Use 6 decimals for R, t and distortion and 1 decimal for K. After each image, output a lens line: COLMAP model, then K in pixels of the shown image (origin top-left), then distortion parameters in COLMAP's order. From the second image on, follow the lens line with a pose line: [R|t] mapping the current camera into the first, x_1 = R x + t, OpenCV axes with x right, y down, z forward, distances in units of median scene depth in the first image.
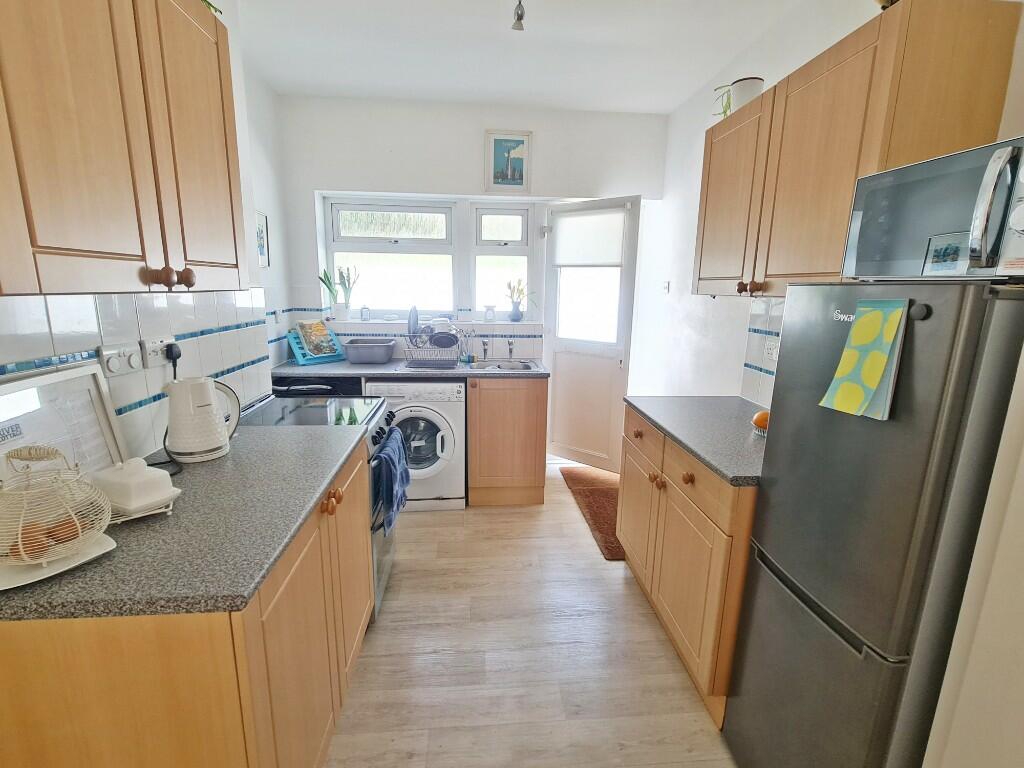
lens RADIAL K [[481.4, 0, 516.9], [0, 481.4, 383.4], [0, 0, 1]] dist [-0.003450, 0.000084]
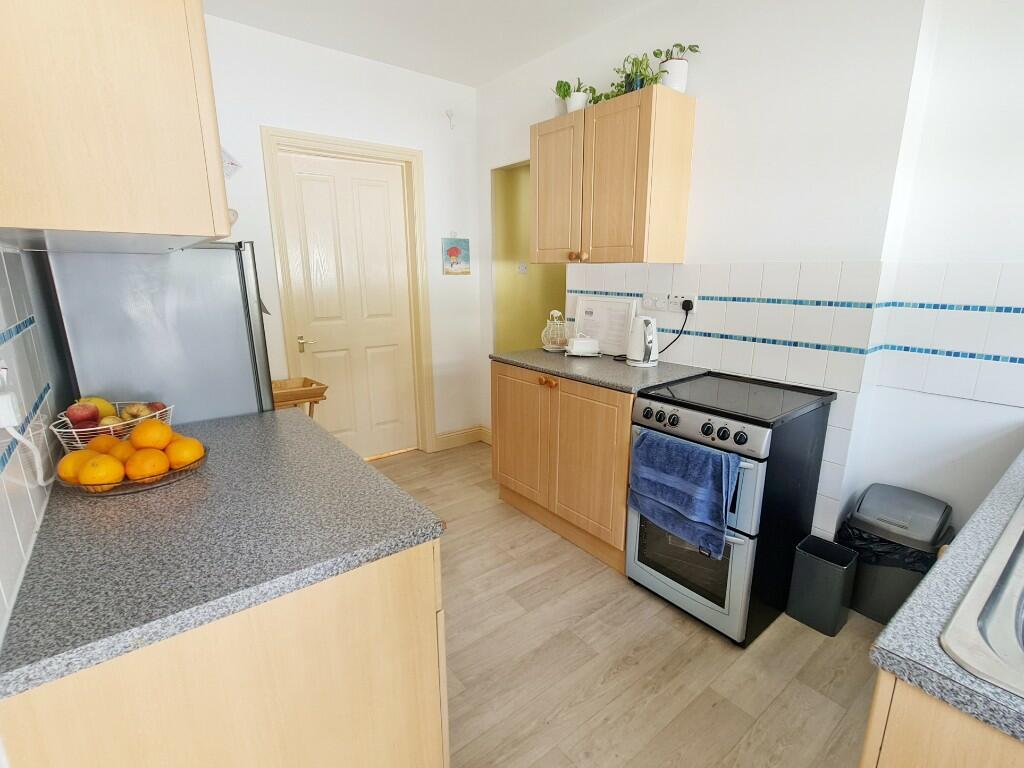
lens RADIAL K [[481.4, 0, 516.9], [0, 481.4, 383.4], [0, 0, 1]] dist [-0.003450, 0.000084]
pose [[-0.837672, 0.111786, -0.534611, 0.442505], [-0.124752, 0.913794, 0.386545, -0.282437], [0.531735, 0.390492, -0.751514, 1.543934]]
